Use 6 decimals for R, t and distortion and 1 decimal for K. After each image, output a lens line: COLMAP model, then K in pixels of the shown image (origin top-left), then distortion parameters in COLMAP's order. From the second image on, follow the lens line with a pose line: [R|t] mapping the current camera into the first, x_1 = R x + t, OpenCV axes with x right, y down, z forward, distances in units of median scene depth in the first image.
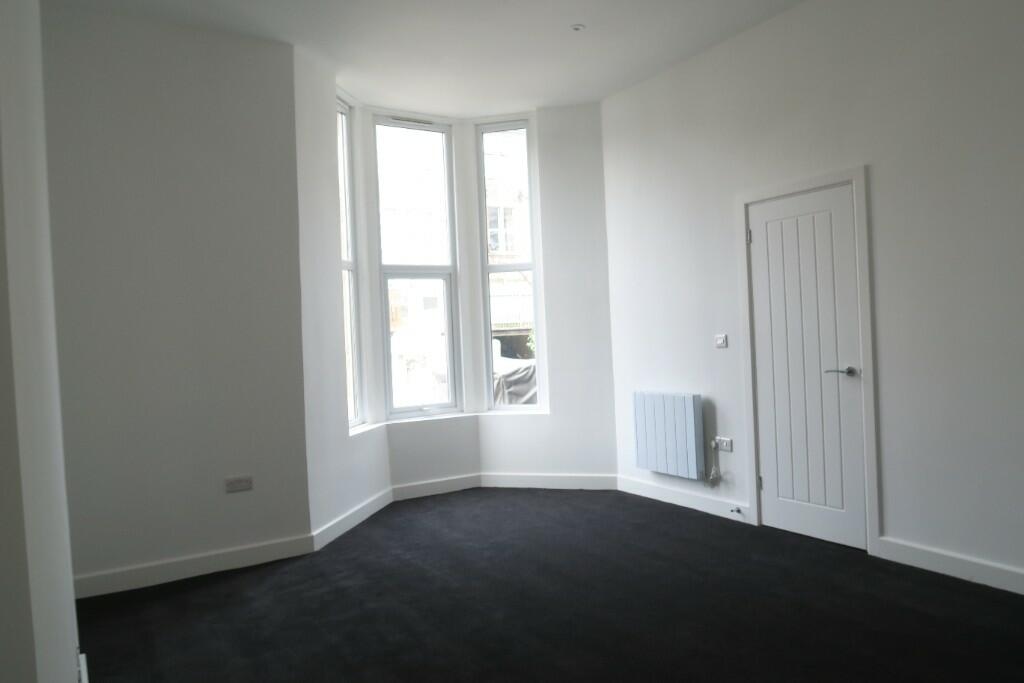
lens RADIAL K [[705.8, 0, 509.8], [0, 705.8, 341.4], [0, 0, 1]] dist [-0.006340, -0.002269]
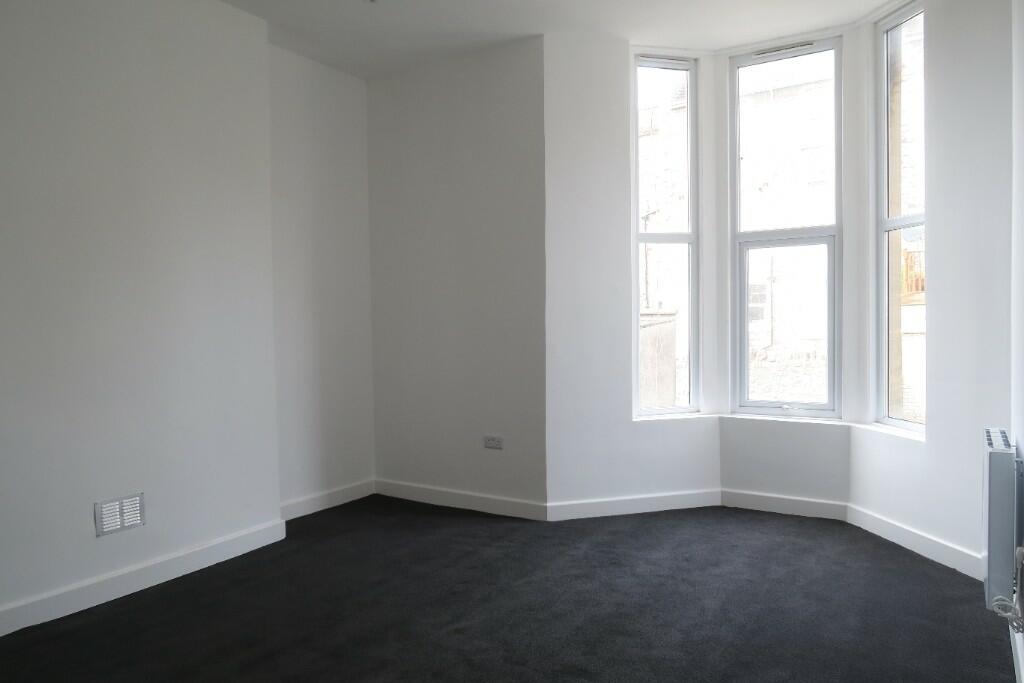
lens RADIAL K [[705.8, 0, 510.9], [0, 705.8, 339.6], [0, 0, 1]] dist [-0.006340, -0.002269]
pose [[0.445878, 0.062829, -0.892886, 0.458862], [-0.015493, 0.997926, 0.062484, -0.027282], [0.894960, -0.014027, 0.445927, 0.359641]]
